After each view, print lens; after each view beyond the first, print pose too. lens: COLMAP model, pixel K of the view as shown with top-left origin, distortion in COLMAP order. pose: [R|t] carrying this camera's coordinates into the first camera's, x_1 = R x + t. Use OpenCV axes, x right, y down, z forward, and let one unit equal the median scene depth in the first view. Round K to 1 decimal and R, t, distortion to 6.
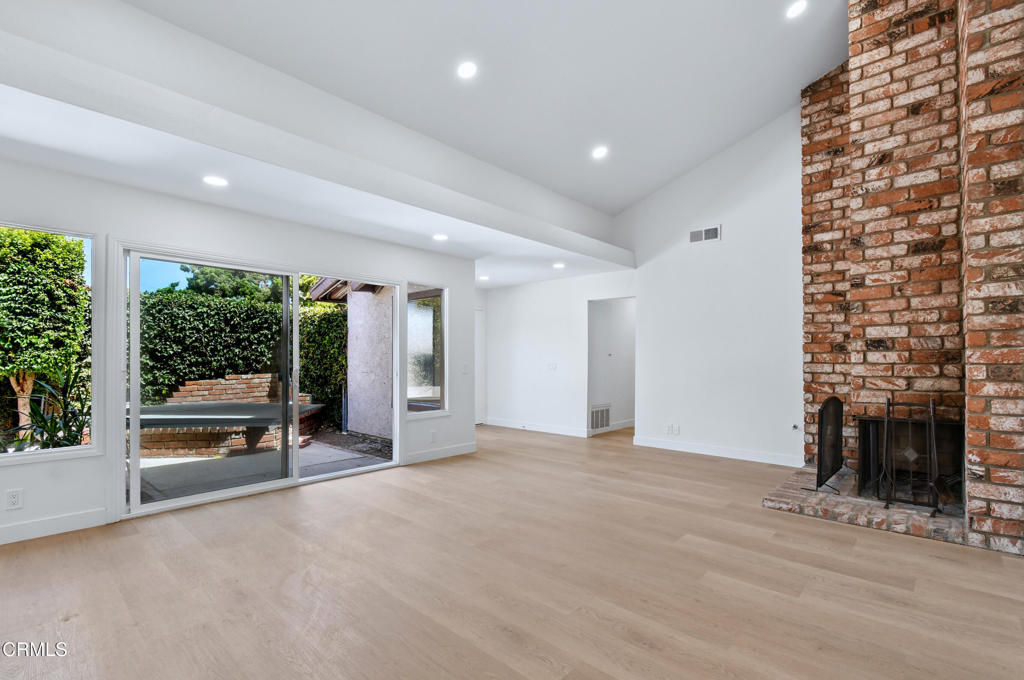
lens RADIAL K [[459.5, 0, 510.2], [0, 459.5, 357.6], [0, 0, 1]] dist [0.000127, -0.000197]
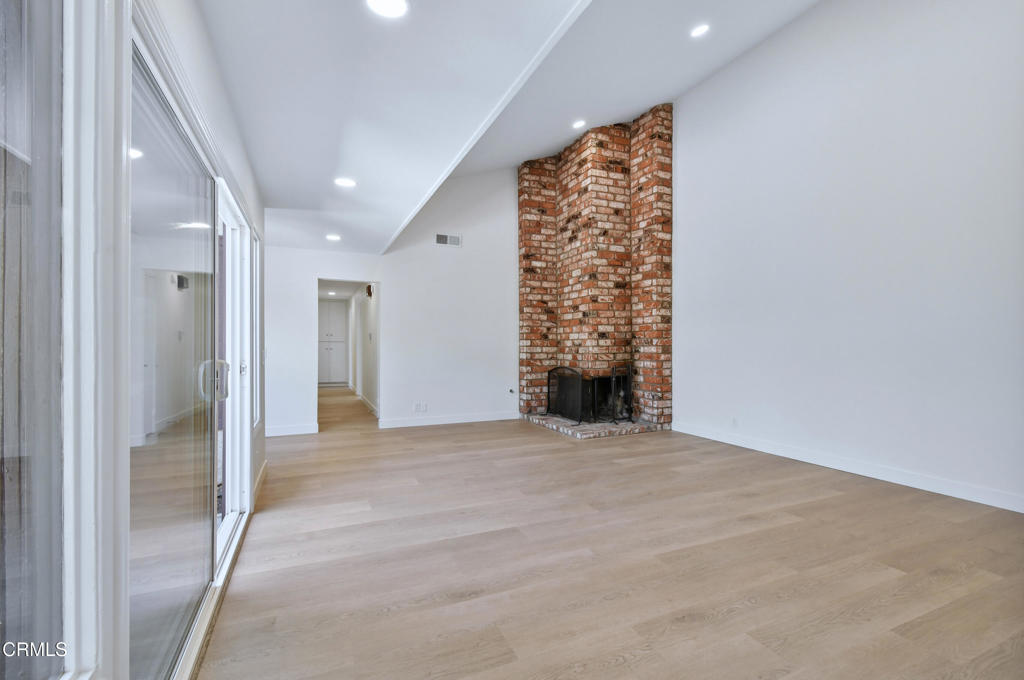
lens RADIAL K [[451.0, 0, 512.0], [0, 451.0, 340.0], [0, 0, 1]] dist [0.000764, 0.000003]
pose [[0.409235, 0.007720, 0.912397, -0.956138], [-0.001360, 0.999968, -0.007851, 0.003467], [-0.912428, 0.001972, 0.409232, 0.610328]]
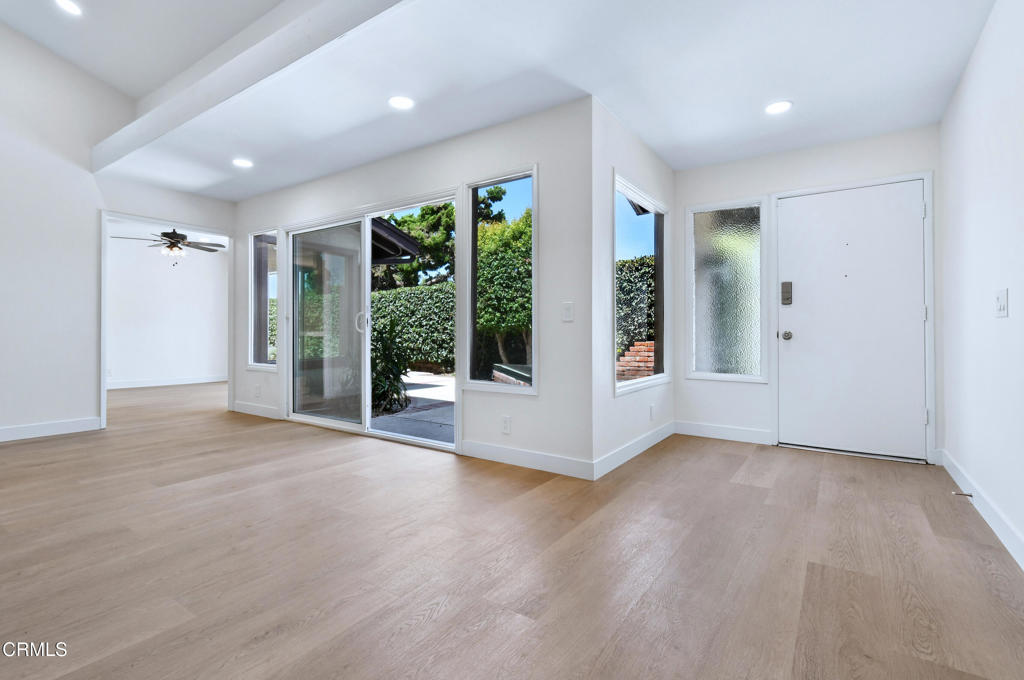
lens RADIAL K [[467.9, 0, 516.4], [0, 467.9, 328.5], [0, 0, 1]] dist [0.000856, 0.000222]
pose [[0.141191, 0.000475, -0.989982, 0.685536], [-0.007900, 0.999969, -0.000647, 0.060170], [0.989951, 0.007912, 0.141190, 1.430270]]
